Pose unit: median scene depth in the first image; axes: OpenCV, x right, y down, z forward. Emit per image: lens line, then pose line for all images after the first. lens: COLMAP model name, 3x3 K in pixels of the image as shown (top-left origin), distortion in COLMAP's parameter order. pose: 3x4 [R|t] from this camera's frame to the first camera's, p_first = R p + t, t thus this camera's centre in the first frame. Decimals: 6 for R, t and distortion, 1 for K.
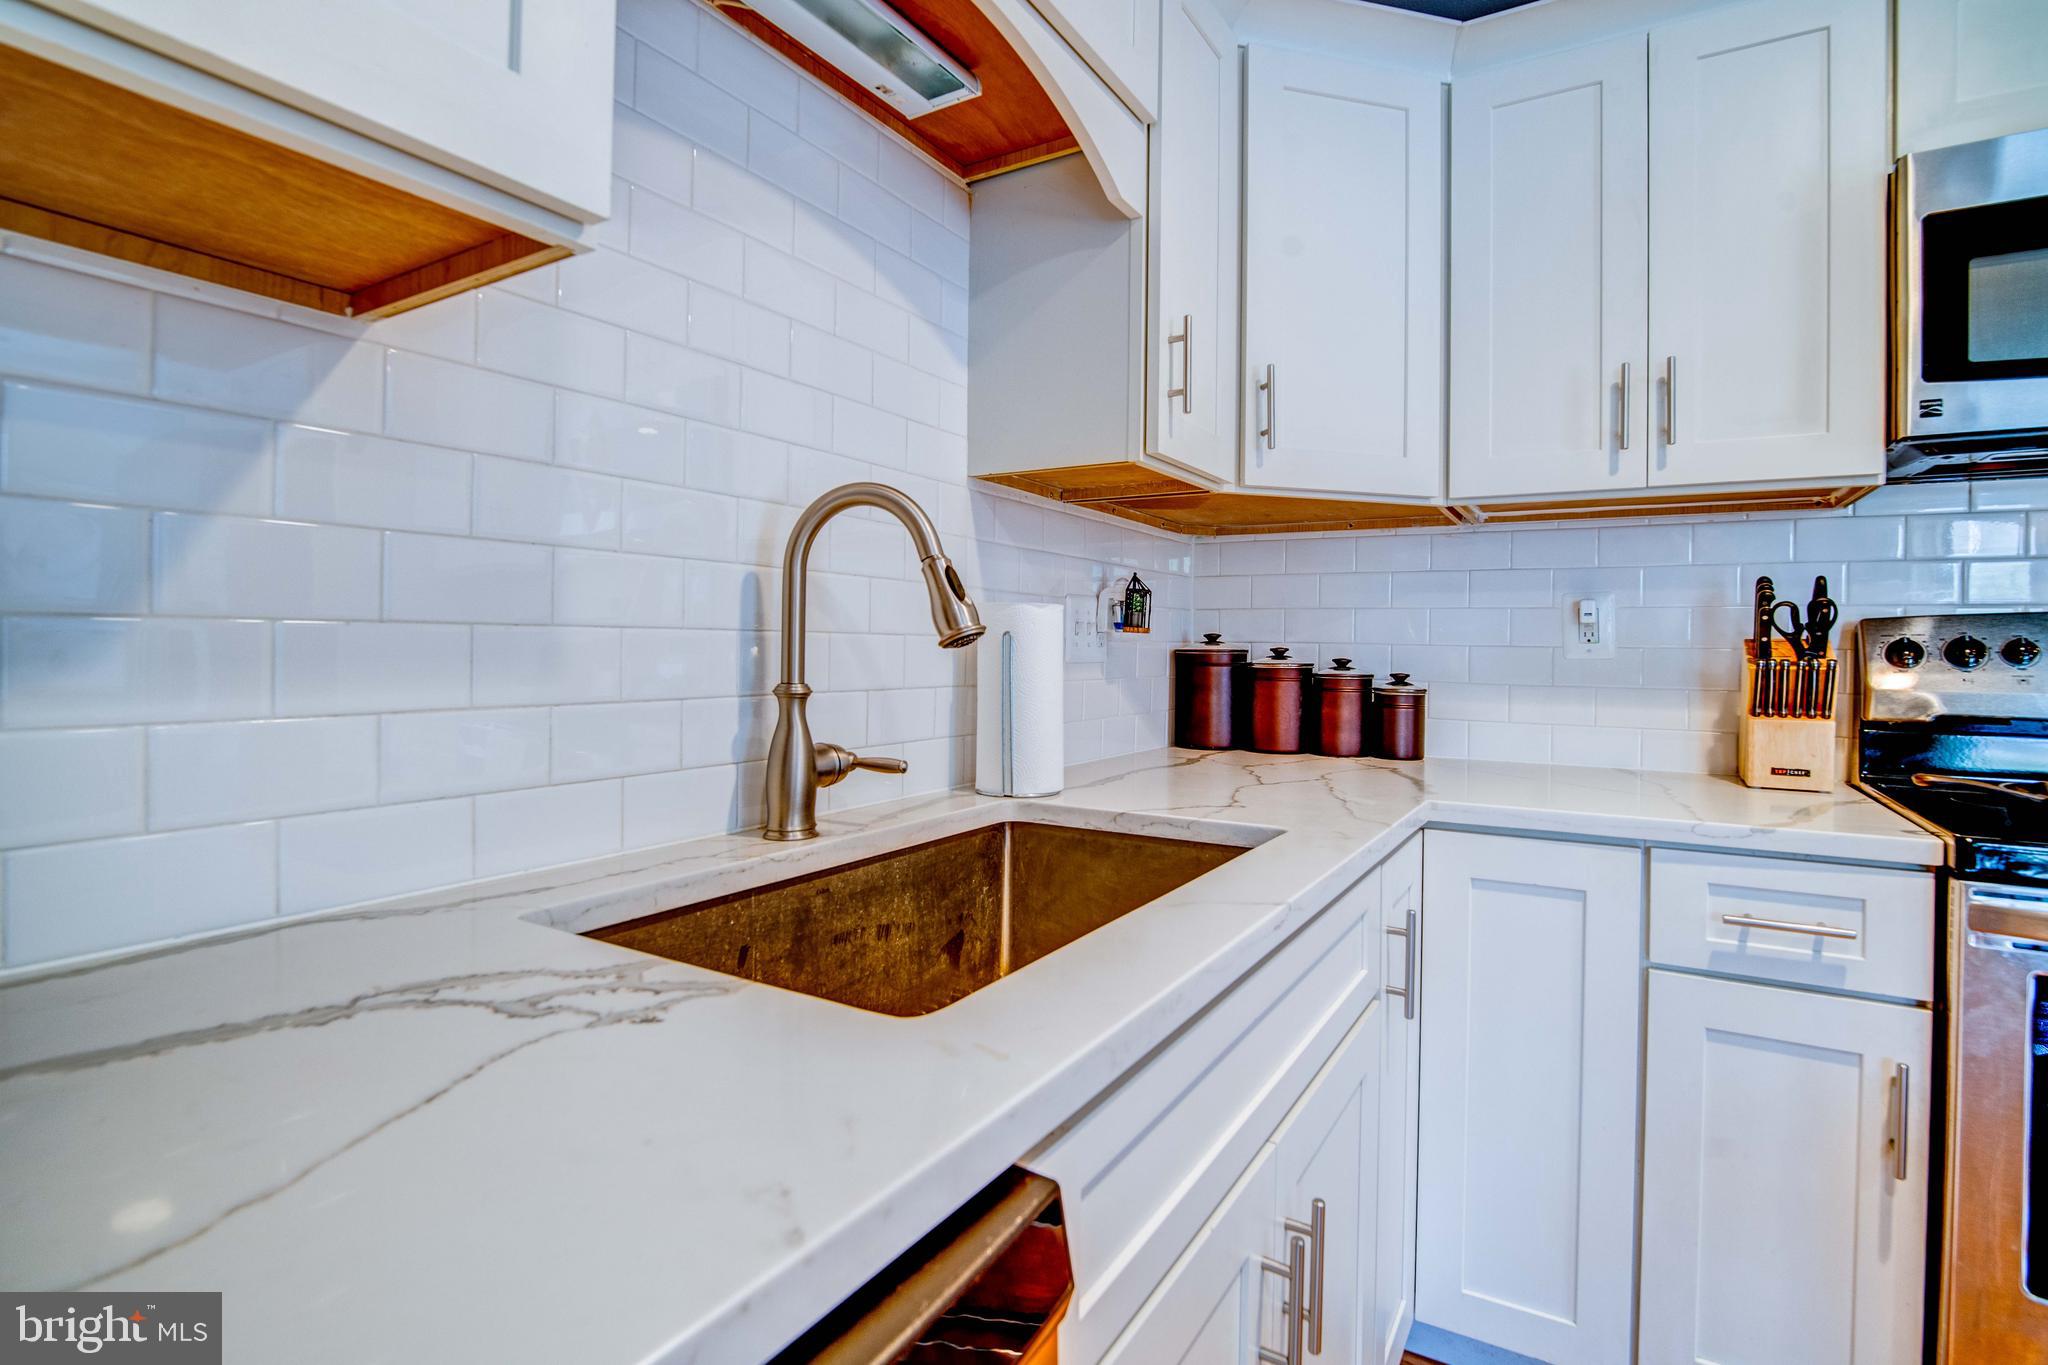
lens RADIAL K [[972.2, 0, 1039.7], [0, 972.2, 647.3], [0, 0, 1]] dist [-0.023041, 0.001311]
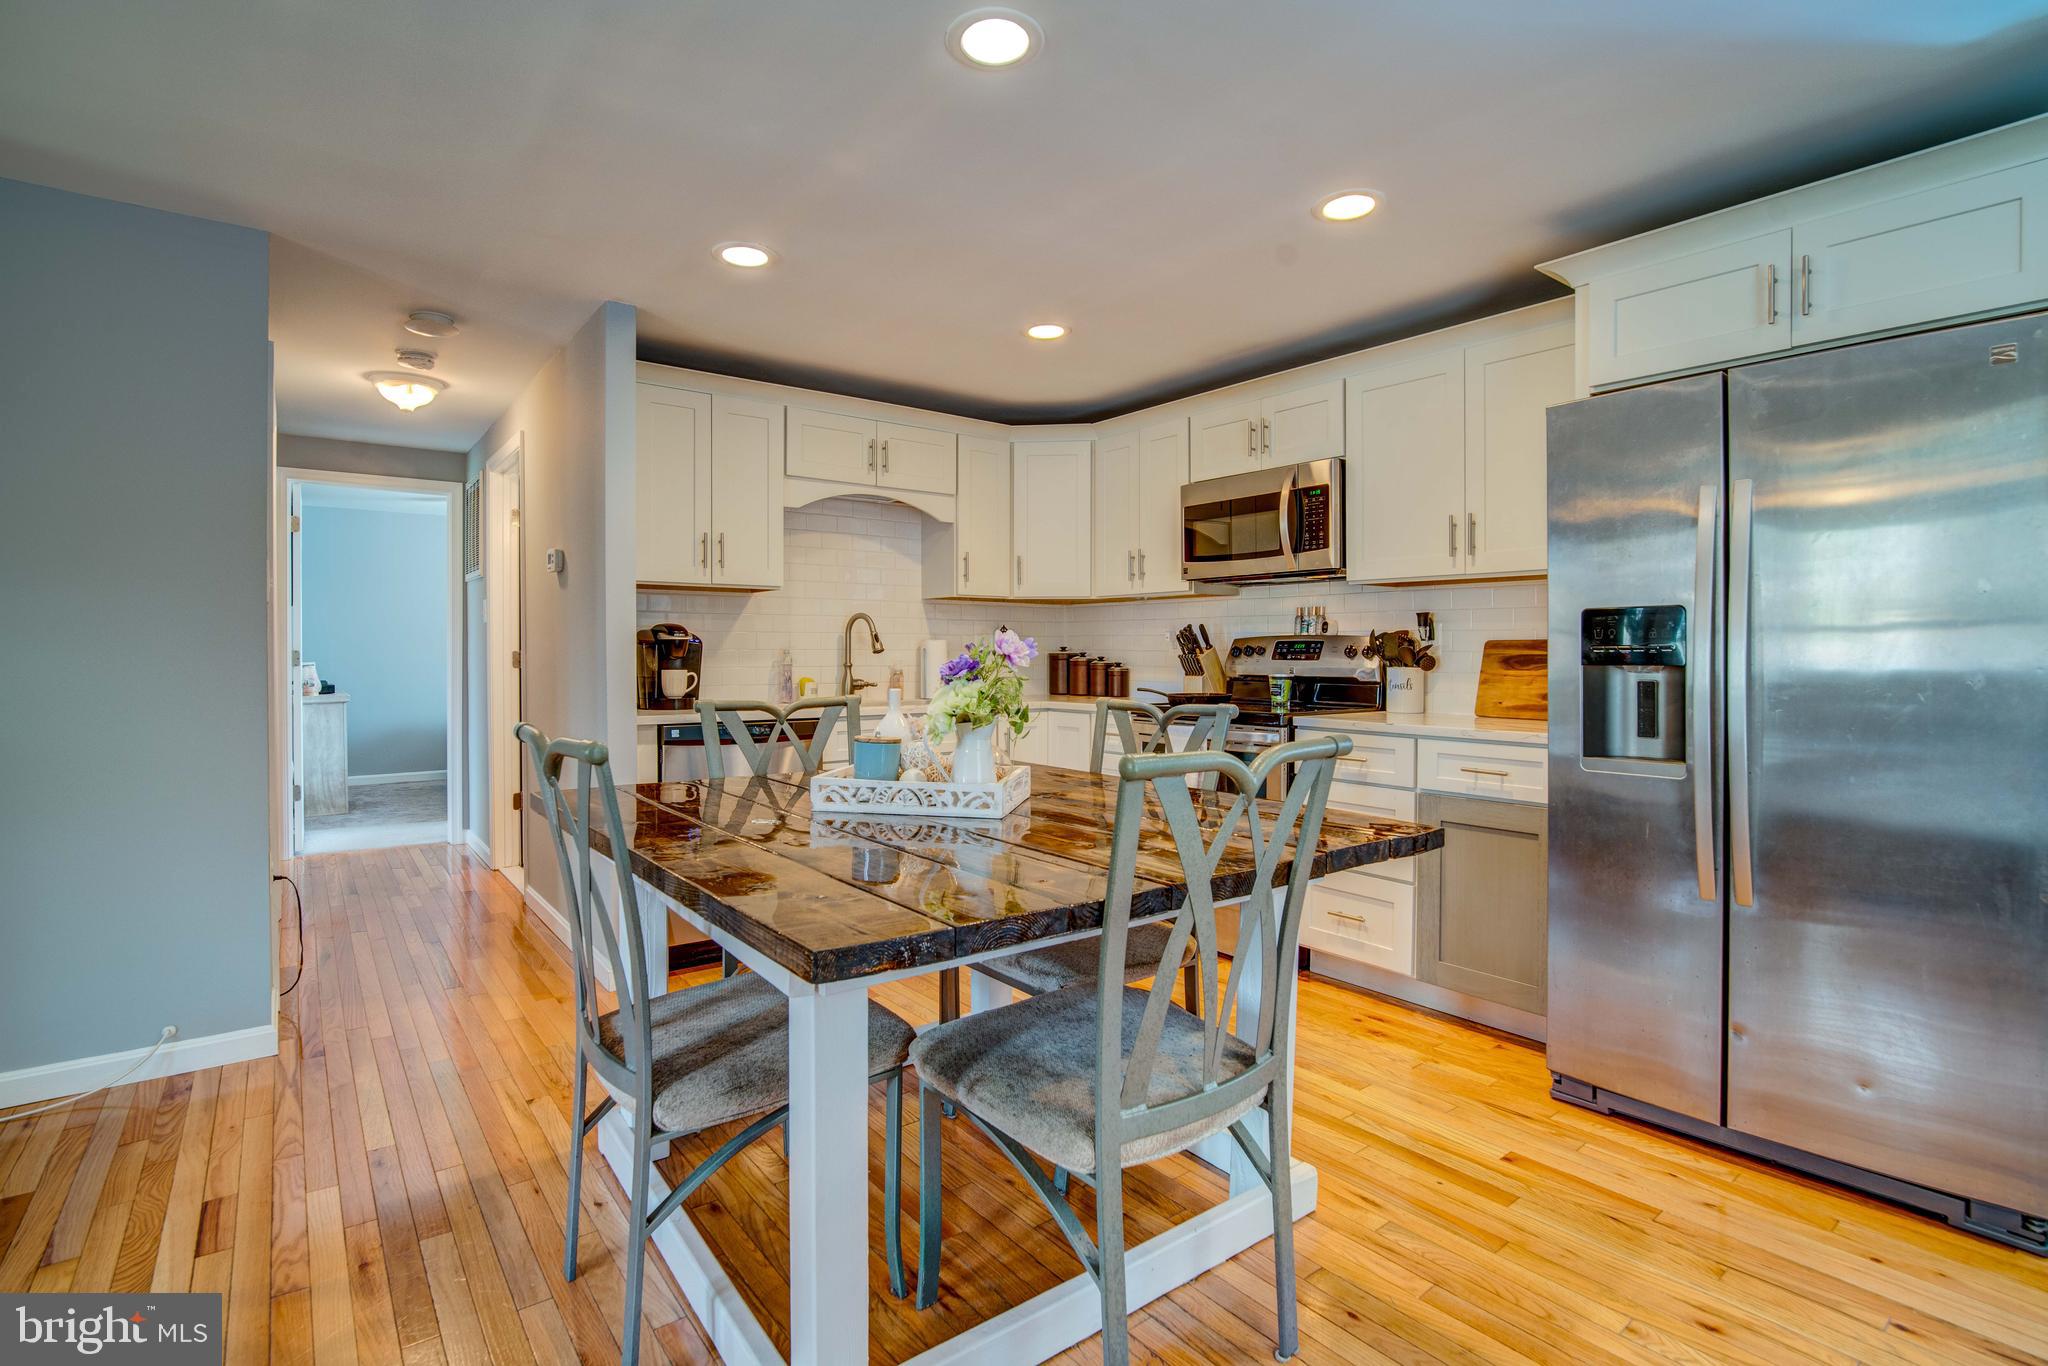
lens RADIAL K [[974.7, 0, 1029.9], [0, 974.7, 658.3], [0, 0, 1]] dist [-0.033266, 0.008109]
pose [[0.933671, -0.009391, -0.358008, 1.363441], [0.009321, 0.999955, -0.001923, 0.023690], [0.358010, -0.001542, 0.933716, -1.788171]]
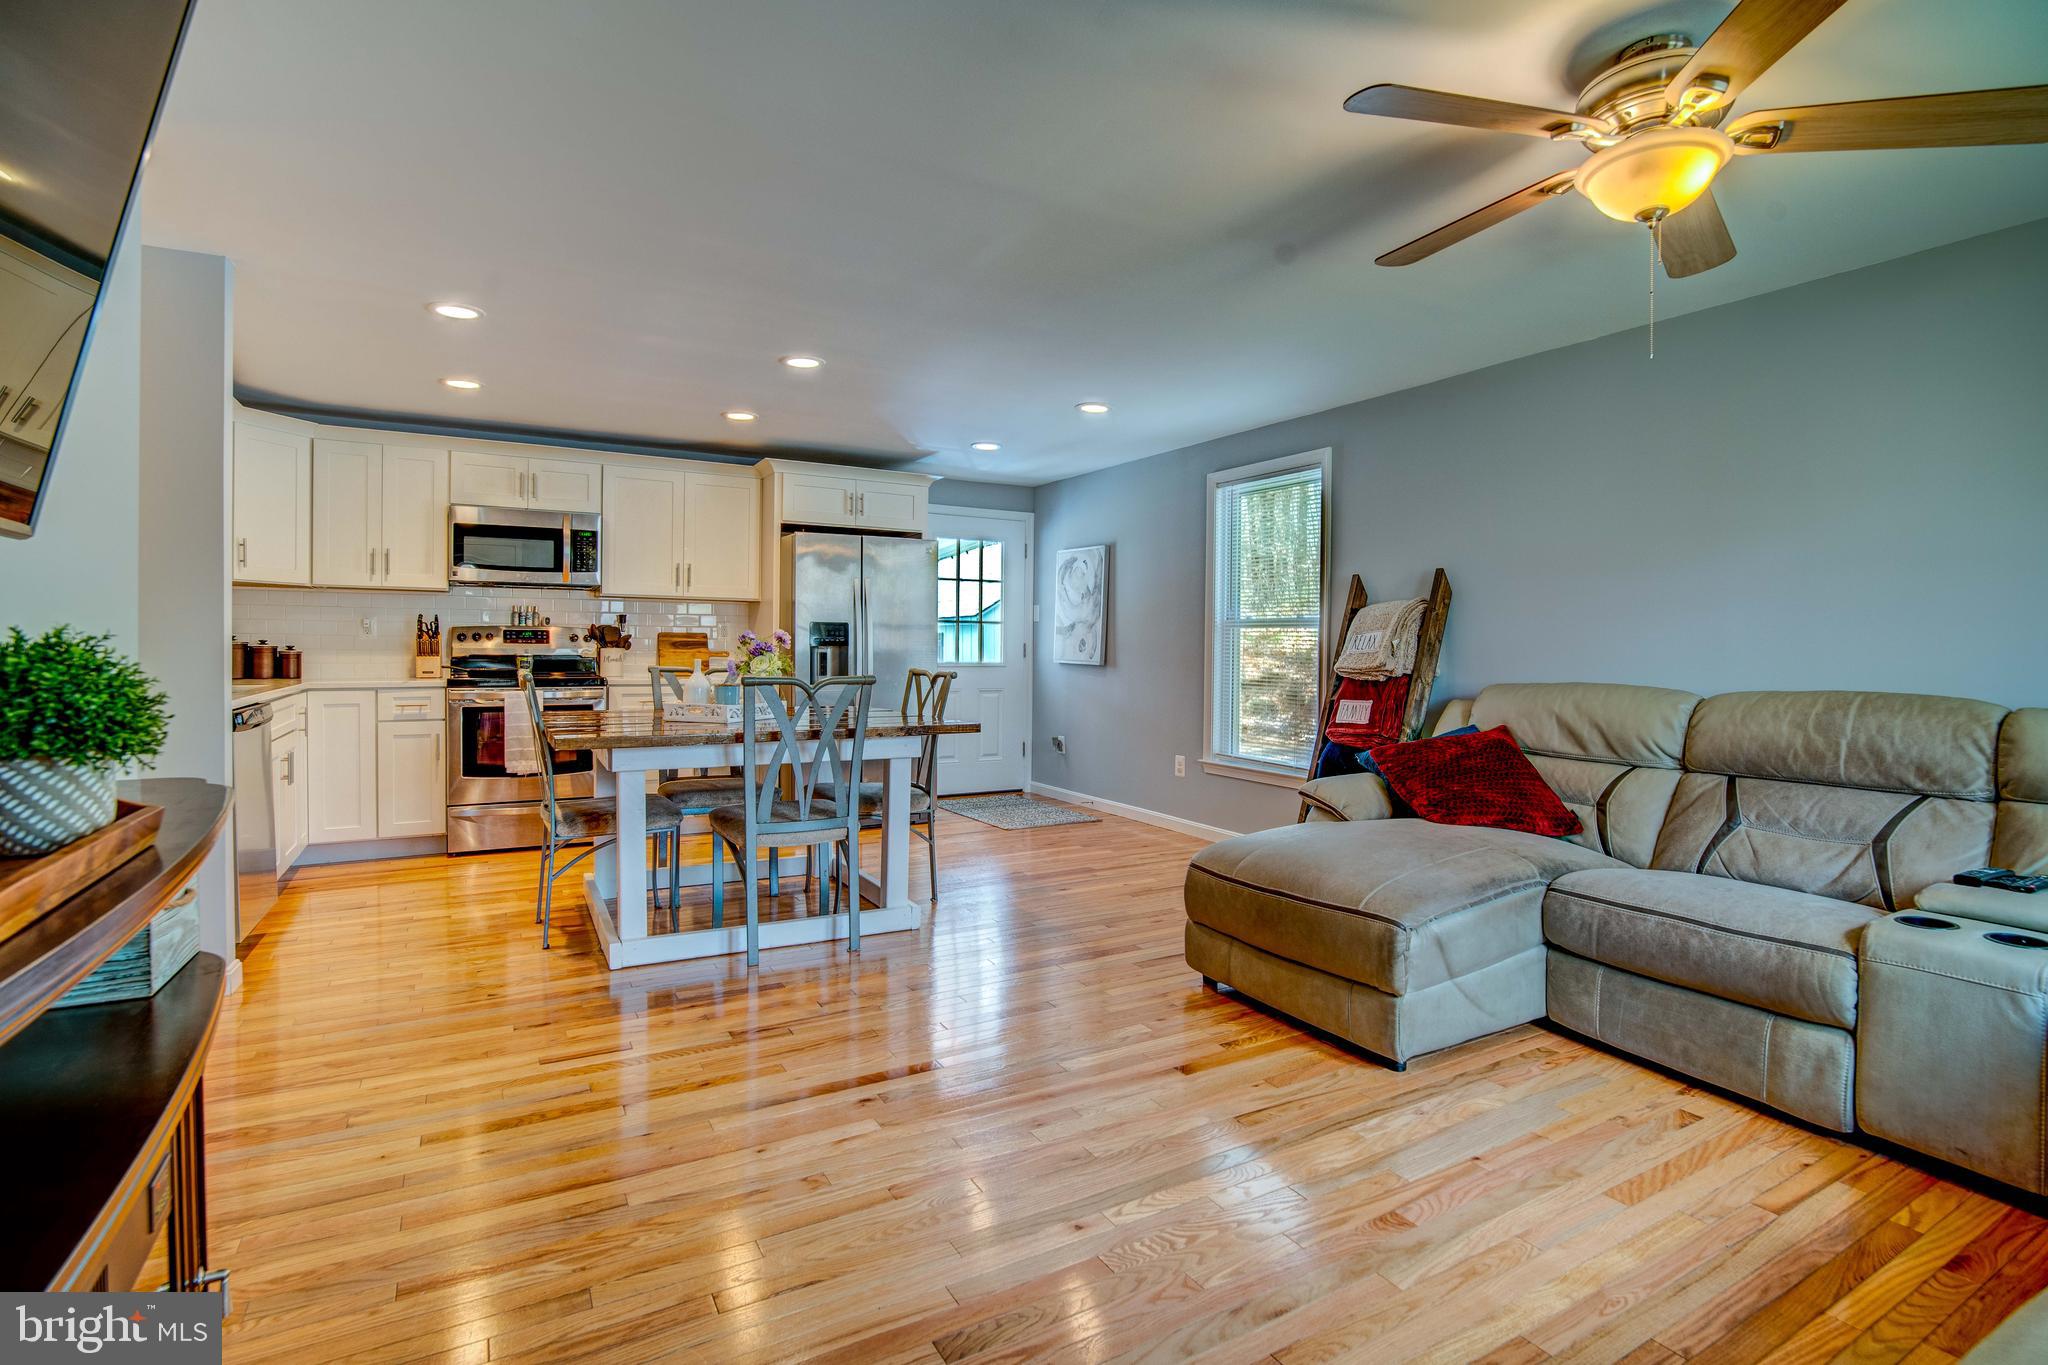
lens RADIAL K [[974.7, 0, 1029.9], [0, 974.7, 657.8], [0, 0, 1]] dist [-0.033266, 0.008109]
pose [[0.484705, -0.018887, 0.874474, -1.168950], [-0.000222, 0.999764, 0.021716, 0.004622], [-0.874678, -0.010720, 0.484586, -2.529429]]
